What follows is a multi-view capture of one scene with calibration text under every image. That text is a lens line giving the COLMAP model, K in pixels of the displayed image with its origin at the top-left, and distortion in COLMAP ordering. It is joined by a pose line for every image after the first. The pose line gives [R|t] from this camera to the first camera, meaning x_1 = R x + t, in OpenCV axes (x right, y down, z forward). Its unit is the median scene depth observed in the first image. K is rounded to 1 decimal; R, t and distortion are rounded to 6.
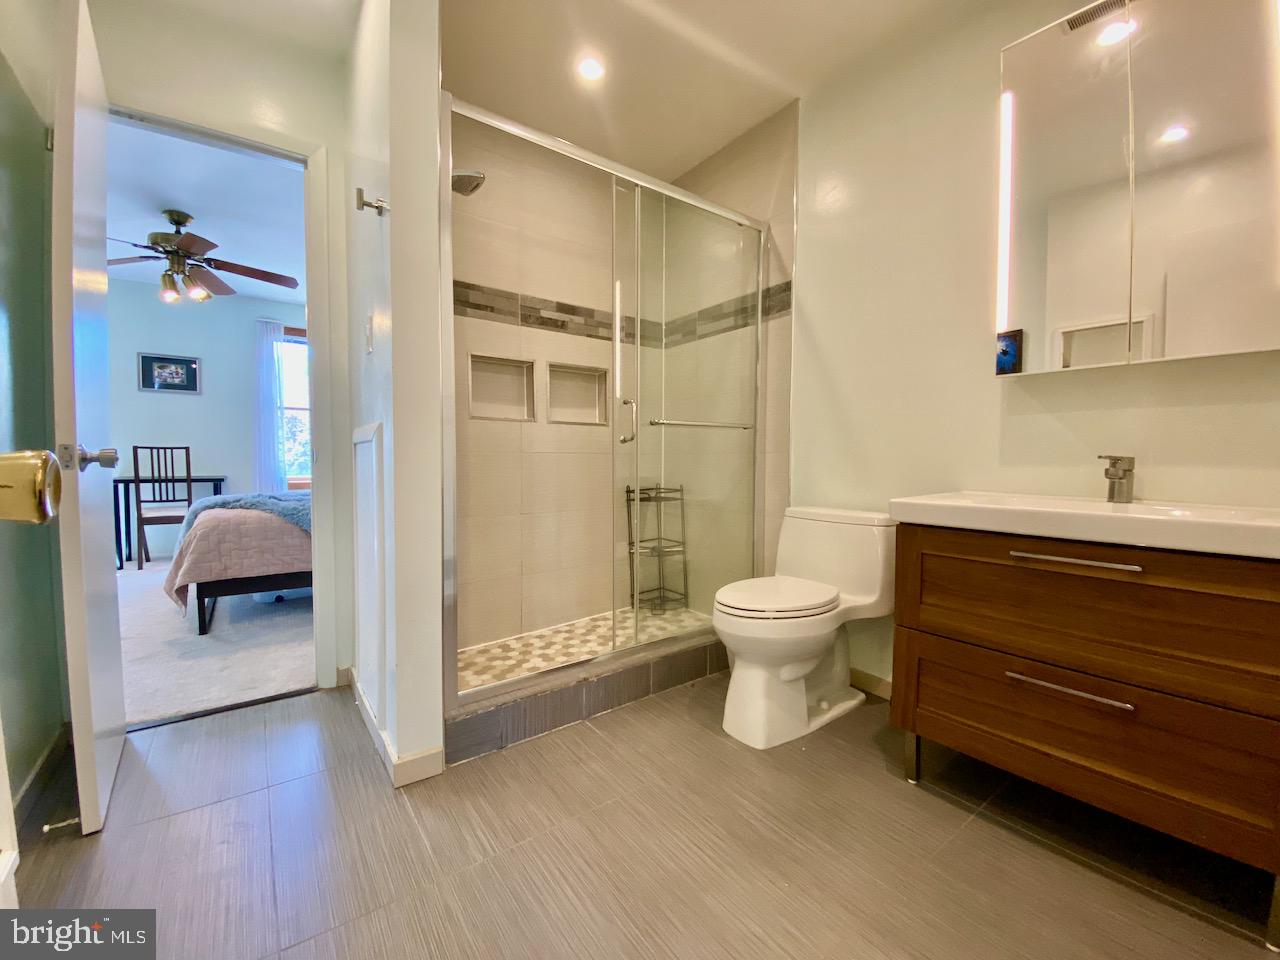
lens RADIAL K [[523.2, 0, 636.7], [0, 523.2, 476.4], [0, 0, 1]] dist [-0.001169, 0.000077]
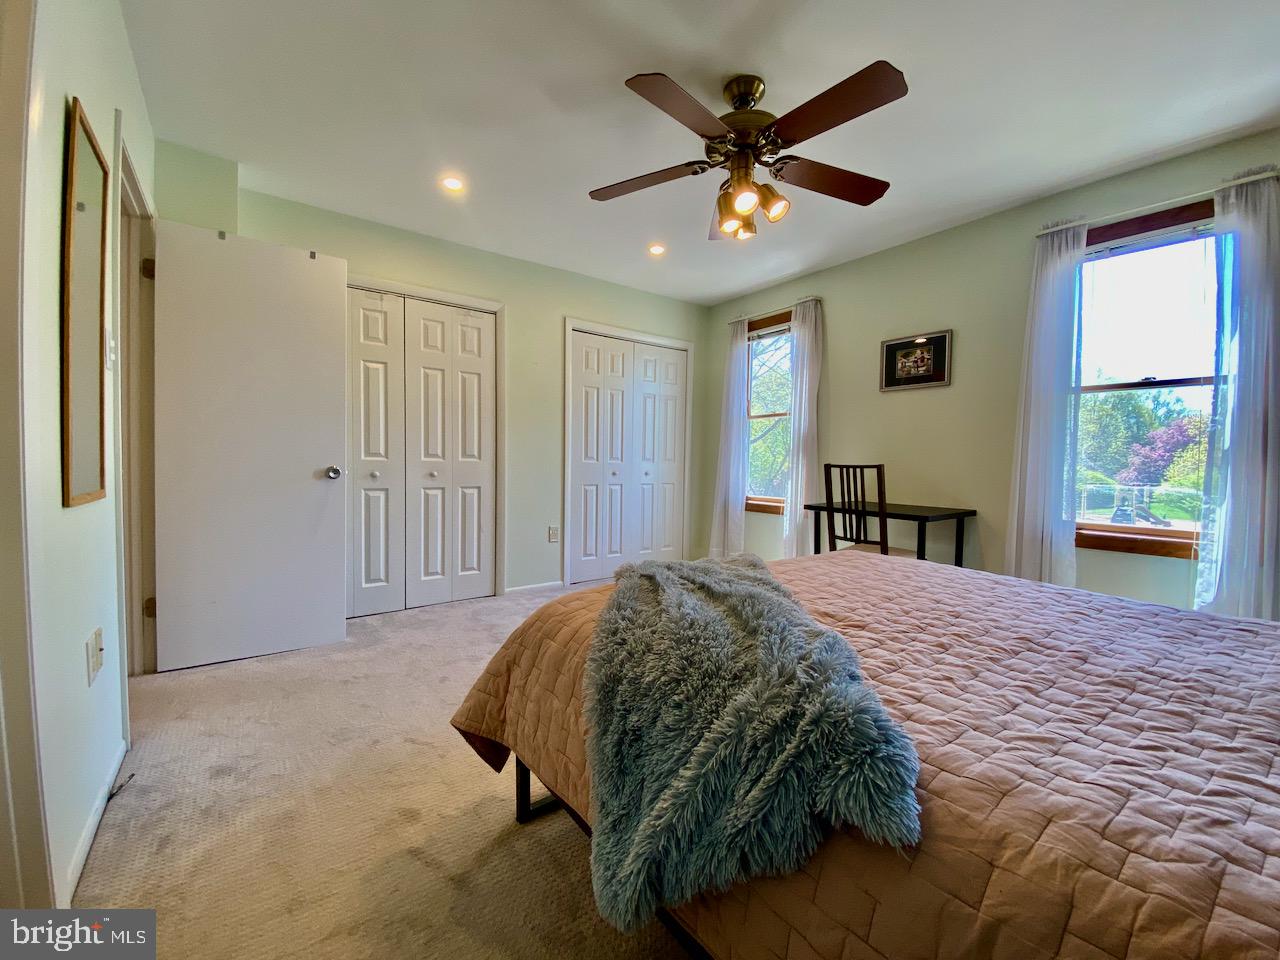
lens RADIAL K [[523.2, 0, 636.7], [0, 523.2, 476.4], [0, 0, 1]] dist [-0.001169, 0.000077]
pose [[0.005509, 0.027463, -0.999608, -0.188653], [-0.058949, 0.997893, 0.027091, -0.040340], [0.998246, 0.058777, 0.007116, 0.674167]]
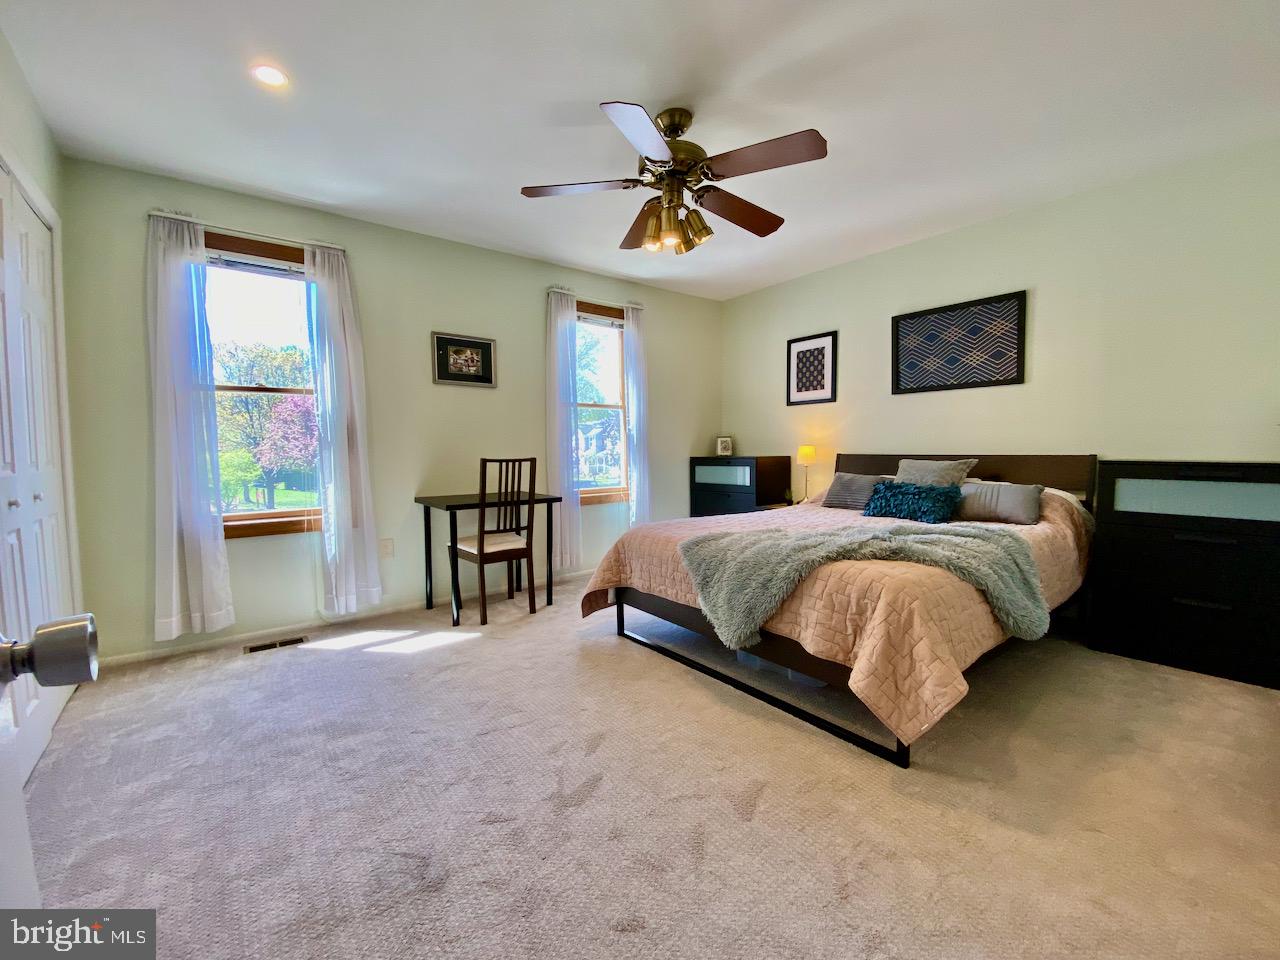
lens RADIAL K [[518.6, 0, 637.3], [0, 518.6, 485.9], [0, 0, 1]] dist [-0.001117, -0.000605]
pose [[0.999464, -0.014511, 0.029331, -0.719218], [0.013567, 0.999391, 0.032153, -0.037037], [-0.029779, -0.031738, 0.999052, 0.246499]]
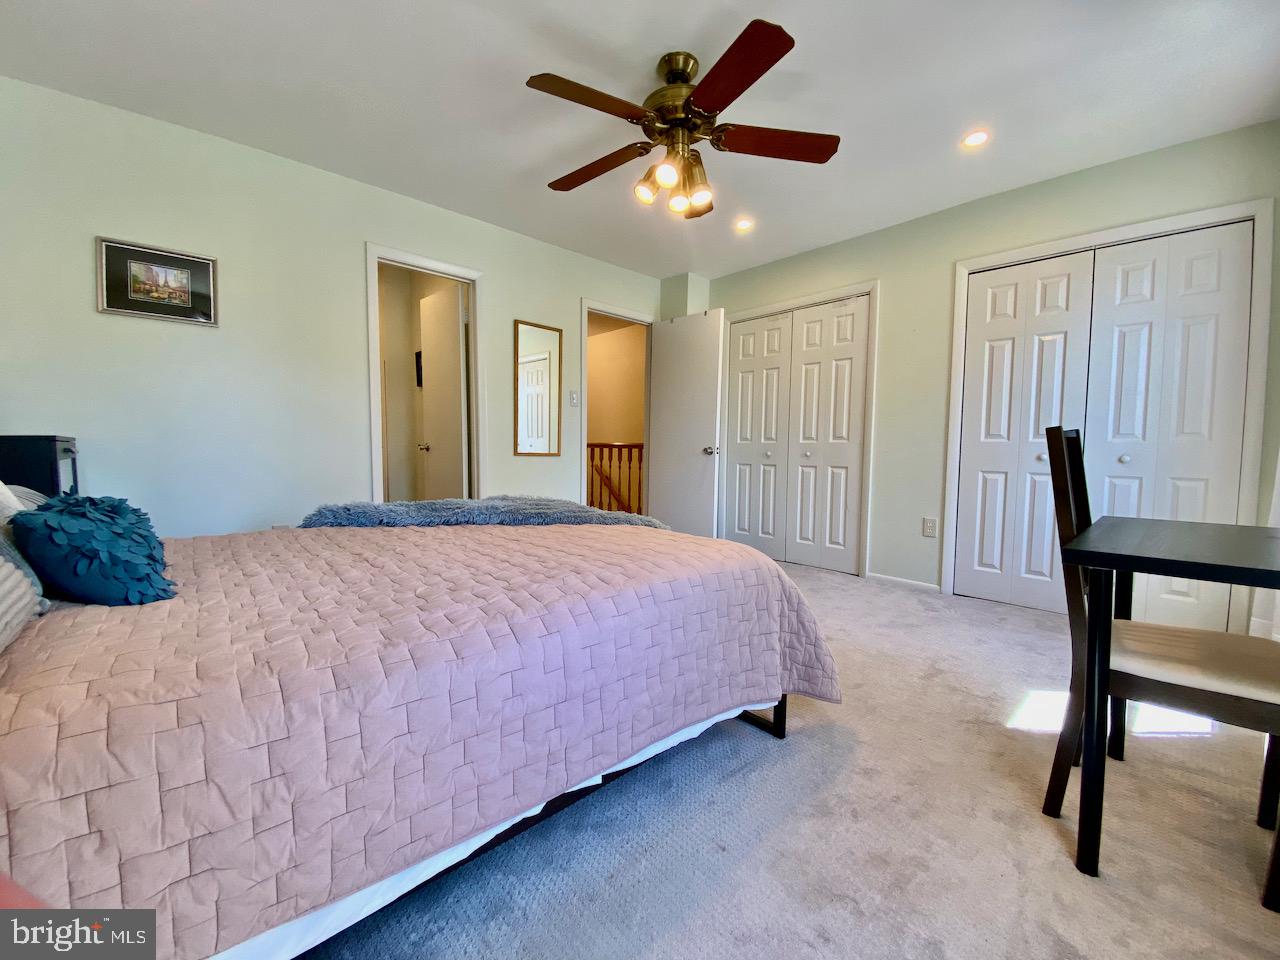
lens RADIAL K [[523.2, 0, 636.7], [0, 523.2, 476.4], [0, 0, 1]] dist [-0.001169, 0.000077]
pose [[-0.995137, 0.011959, -0.097774, -0.783449], [0.000670, 0.993401, 0.114688, -0.087299], [0.098501, 0.114065, -0.988578, 1.543801]]
